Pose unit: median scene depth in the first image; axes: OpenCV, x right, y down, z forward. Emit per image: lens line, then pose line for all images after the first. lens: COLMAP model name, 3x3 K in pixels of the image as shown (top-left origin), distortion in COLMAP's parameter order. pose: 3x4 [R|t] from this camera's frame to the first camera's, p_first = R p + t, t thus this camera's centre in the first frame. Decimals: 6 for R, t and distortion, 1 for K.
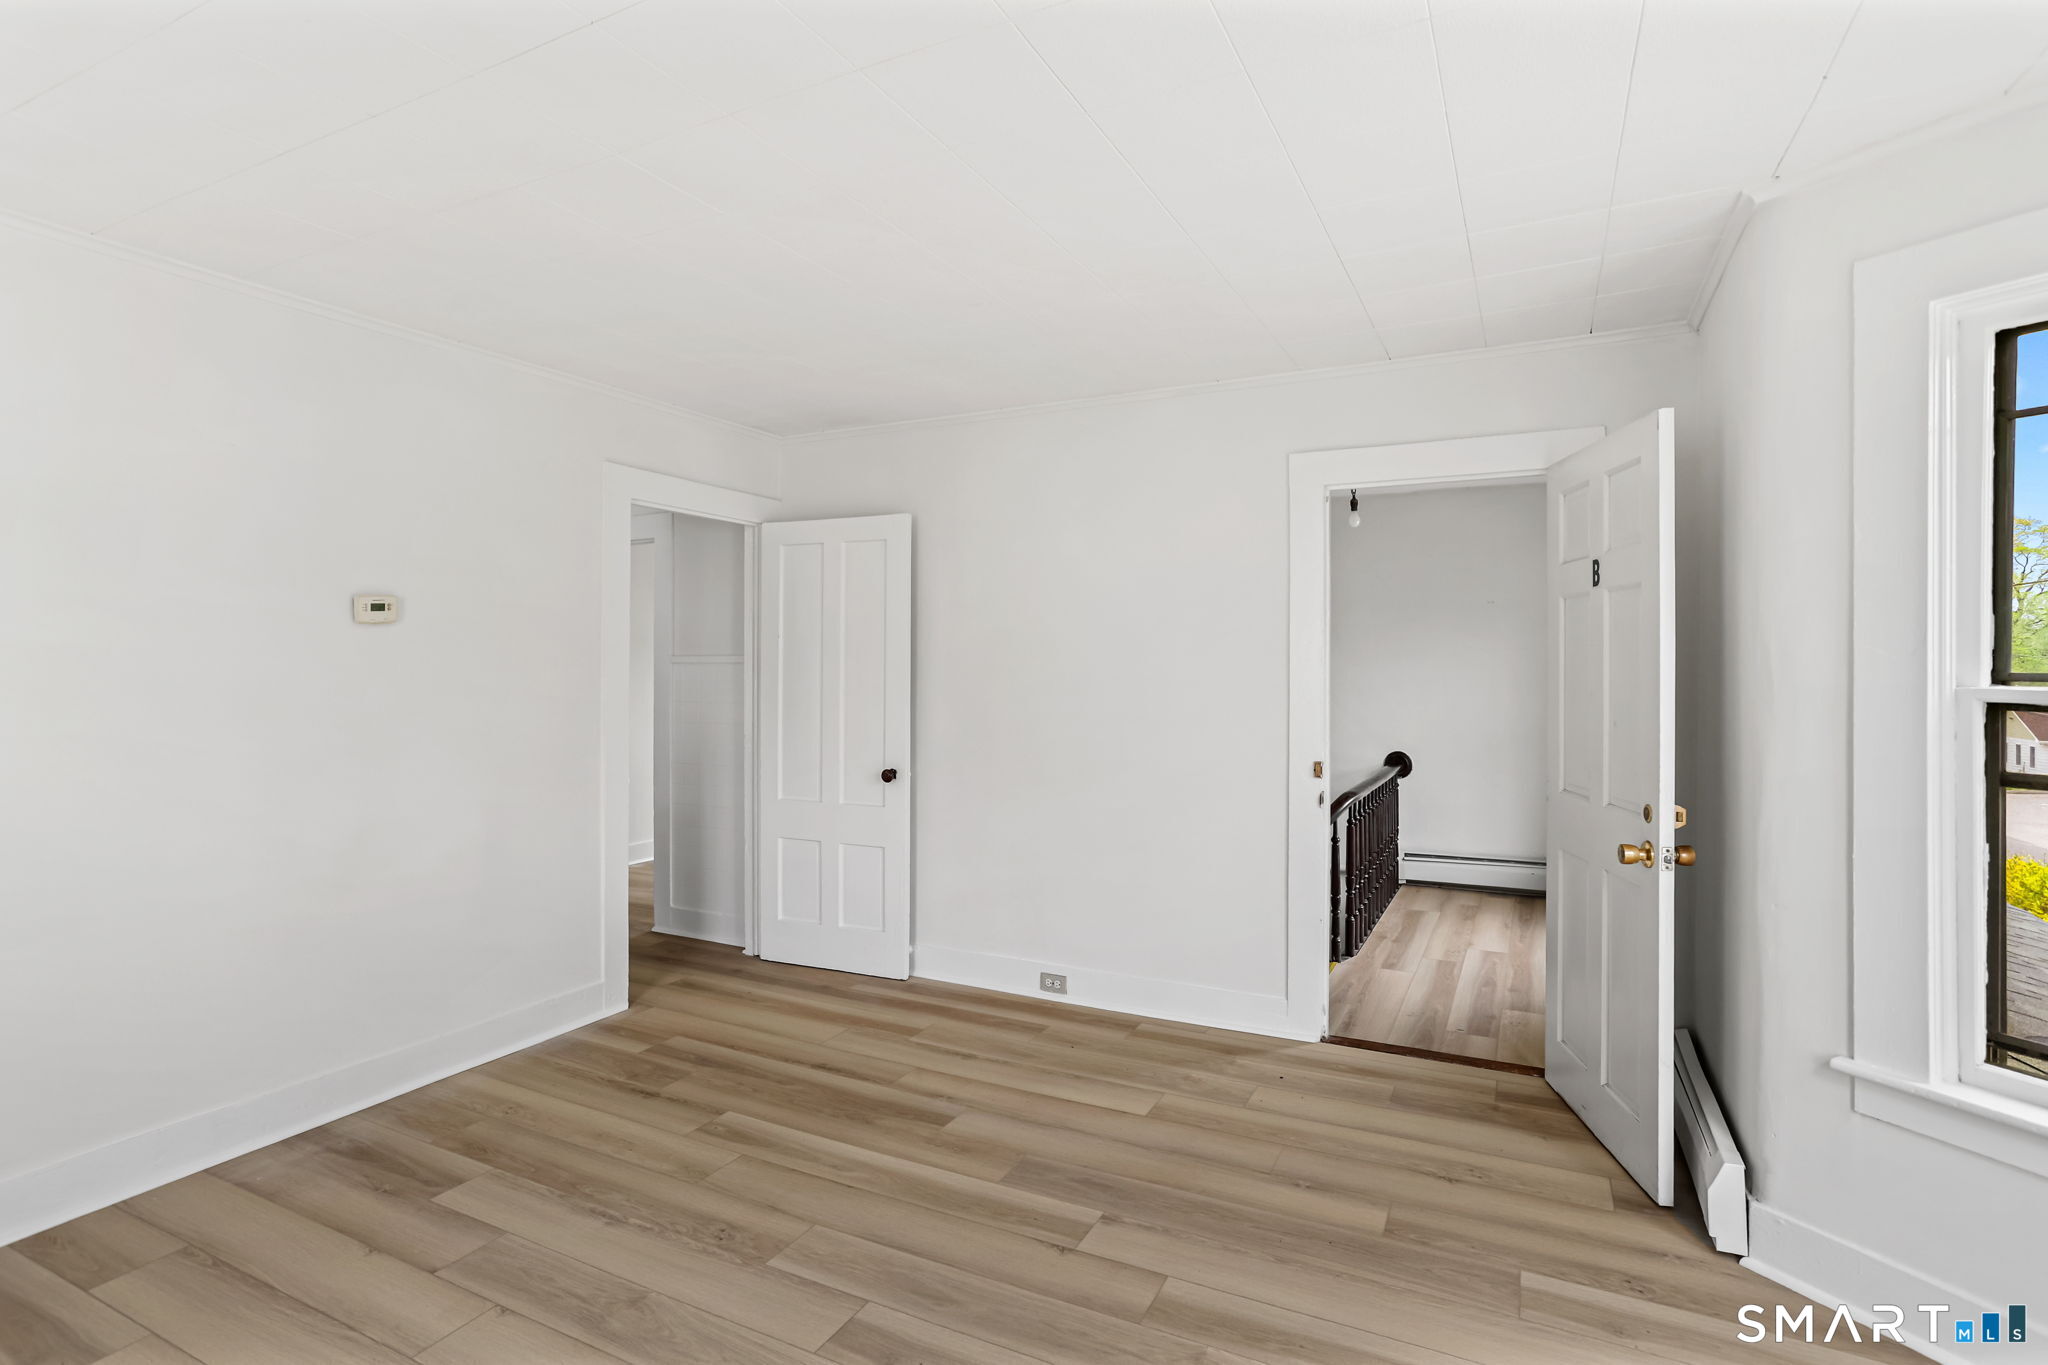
lens RADIAL K [[1003.2, 0, 1046.9], [0, 1003.2, 667.0], [0, 0, 1]] dist [-0.044196, 0.029518]
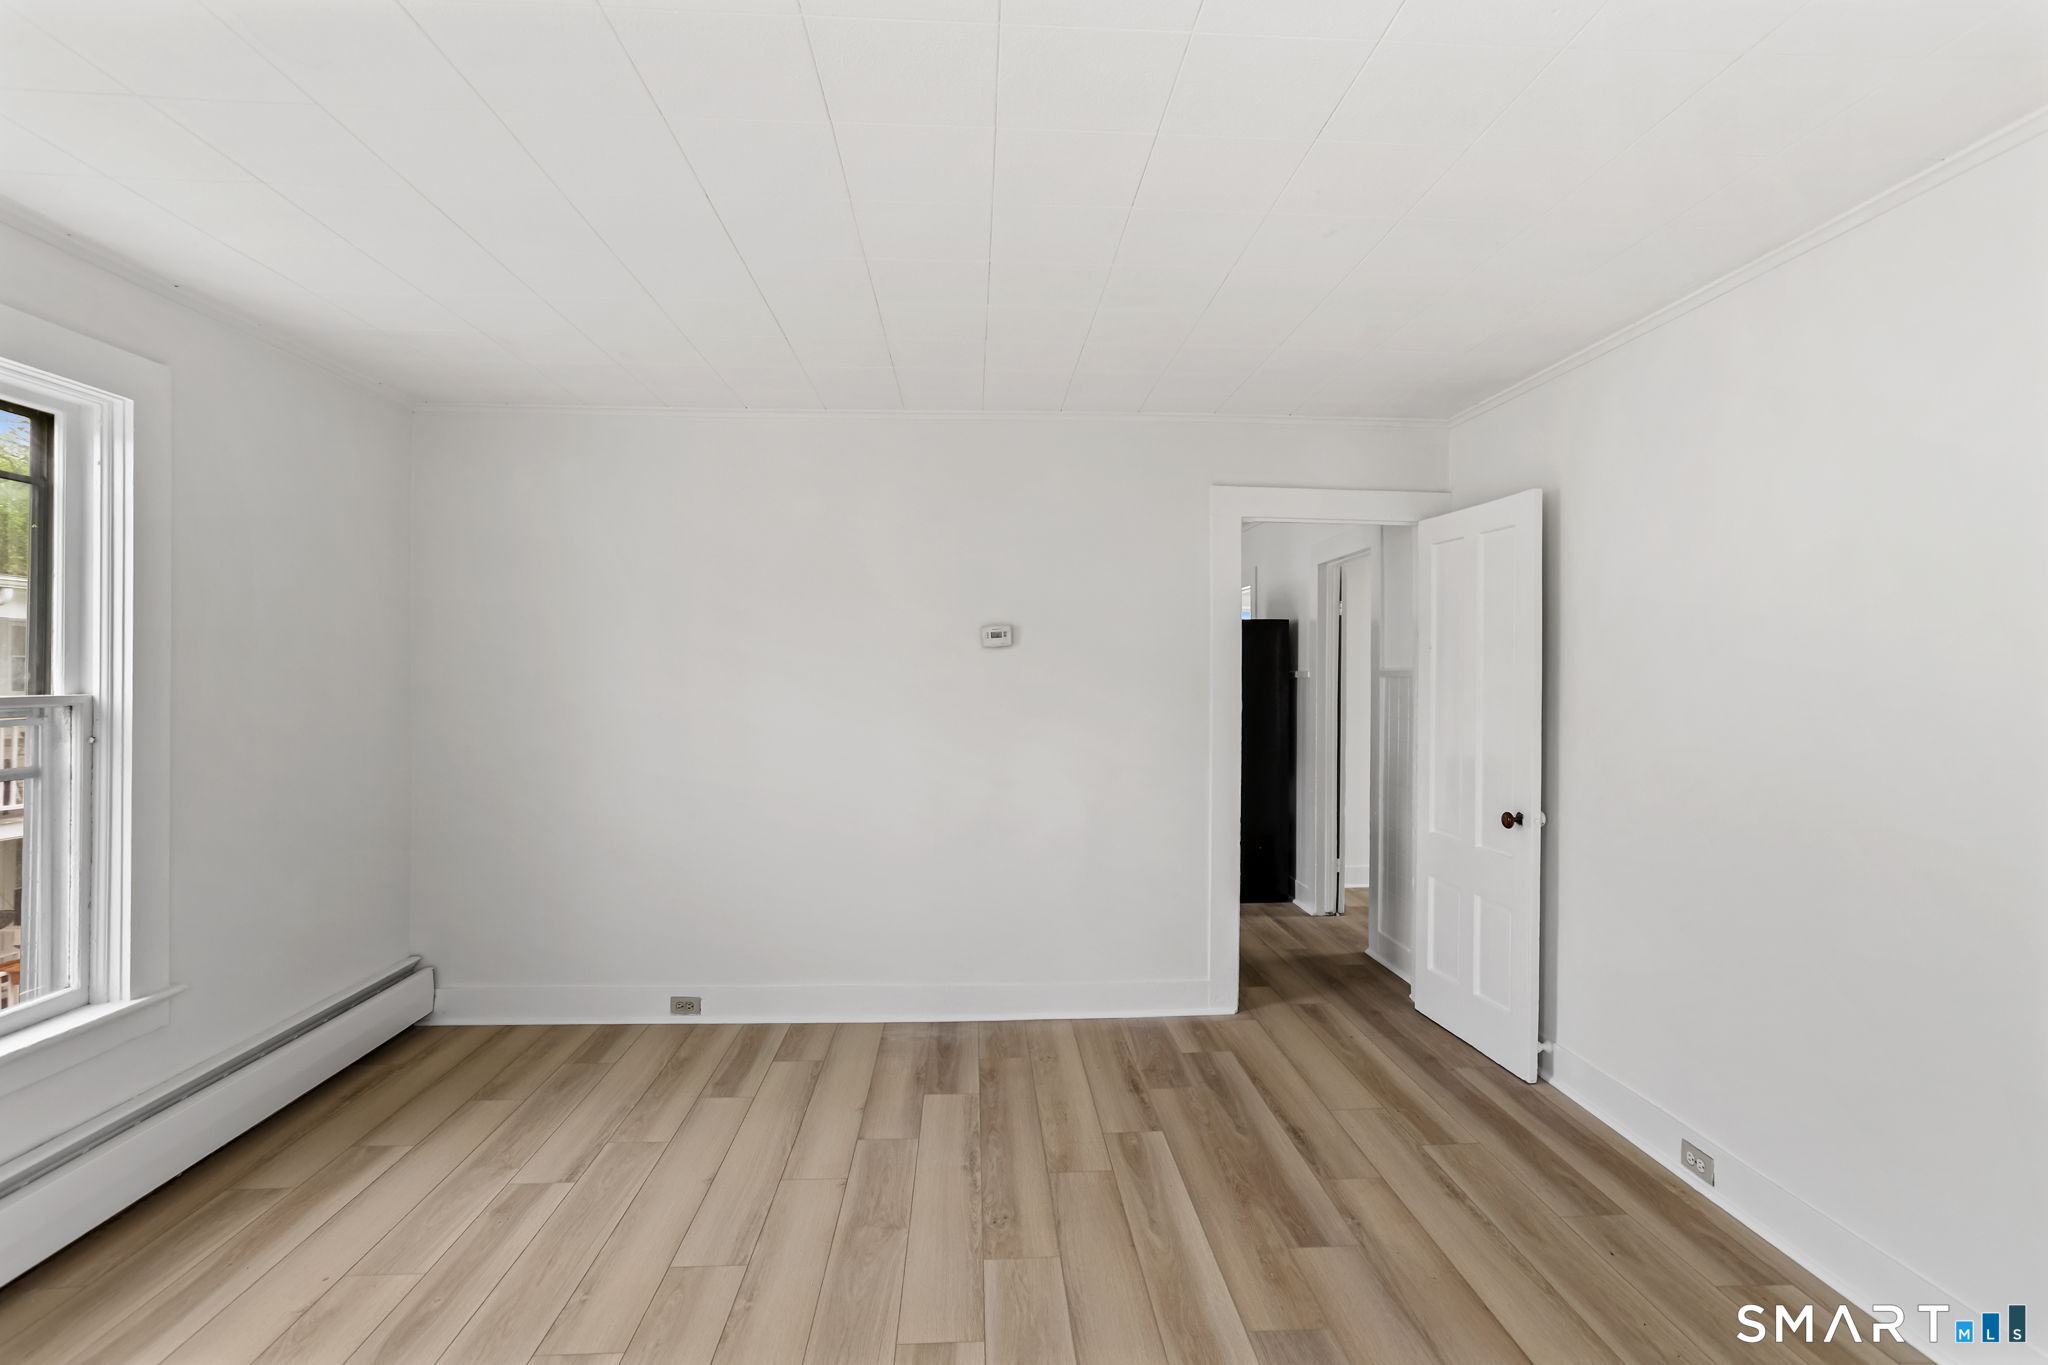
lens RADIAL K [[1019.2, 0, 1031.8], [0, 1019.2, 662.1], [0, 0, 1]] dist [-0.038667, 0.024070]
pose [[0.493260, -0.008452, -0.869841, 0.494278], [0.000588, 0.999956, -0.009383, -0.012103], [0.869882, 0.004116, 0.493243, 0.381632]]
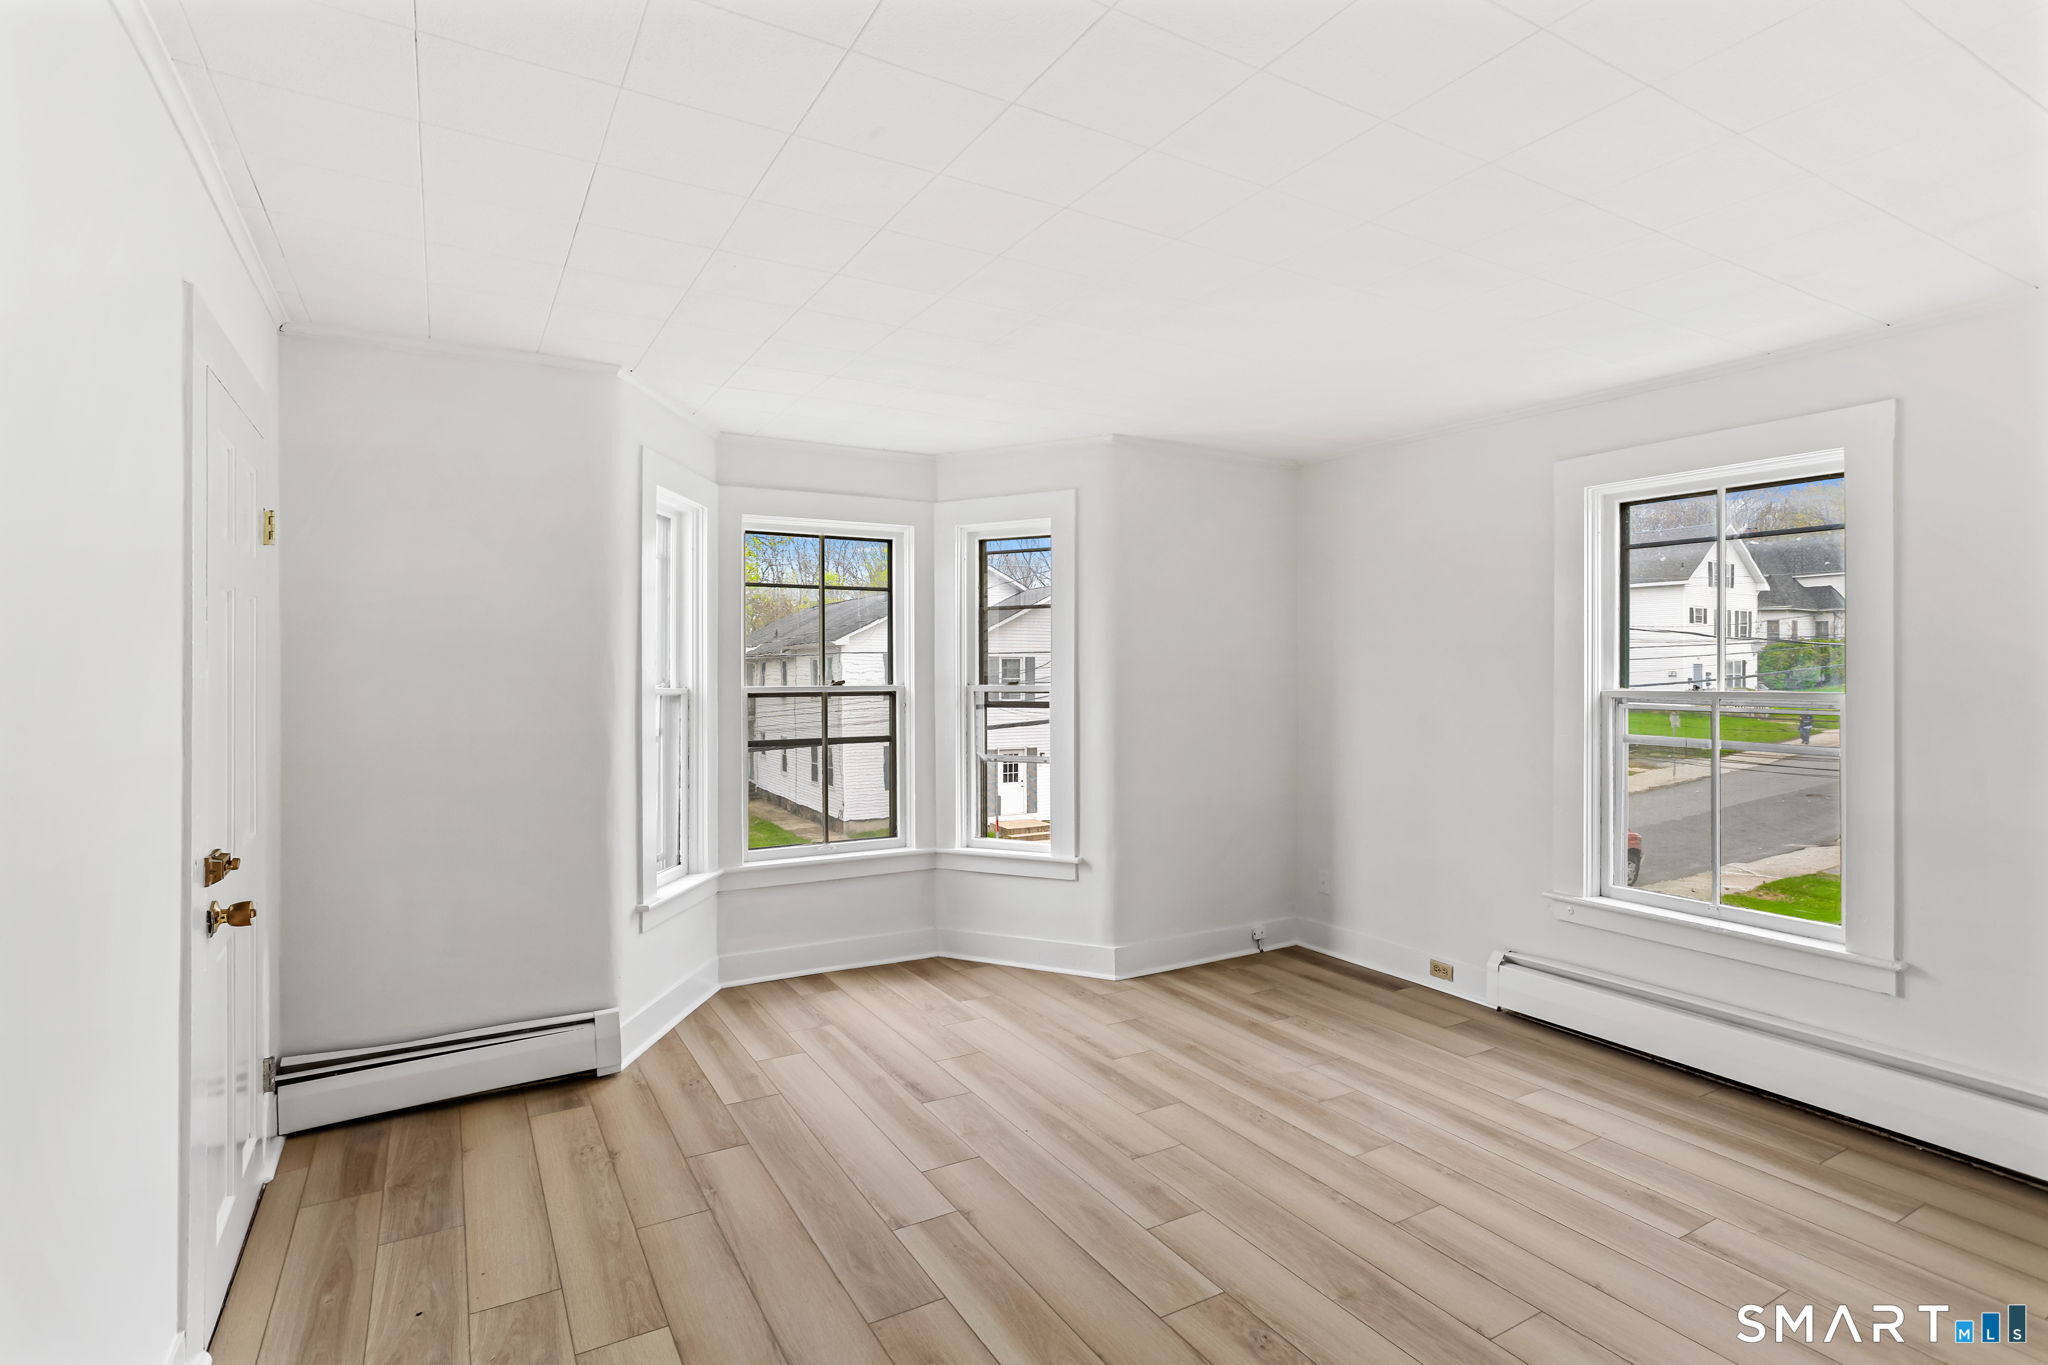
lens RADIAL K [[1003.2, 0, 1032.0], [0, 1003.2, 674.5], [0, 0, 1]] dist [-0.044196, 0.029518]
pose [[-0.835185, -0.006511, 0.549930, -0.490460], [-0.005385, 0.999979, 0.003661, -0.011582], [-0.549942, 0.000096, -0.835203, 1.425866]]
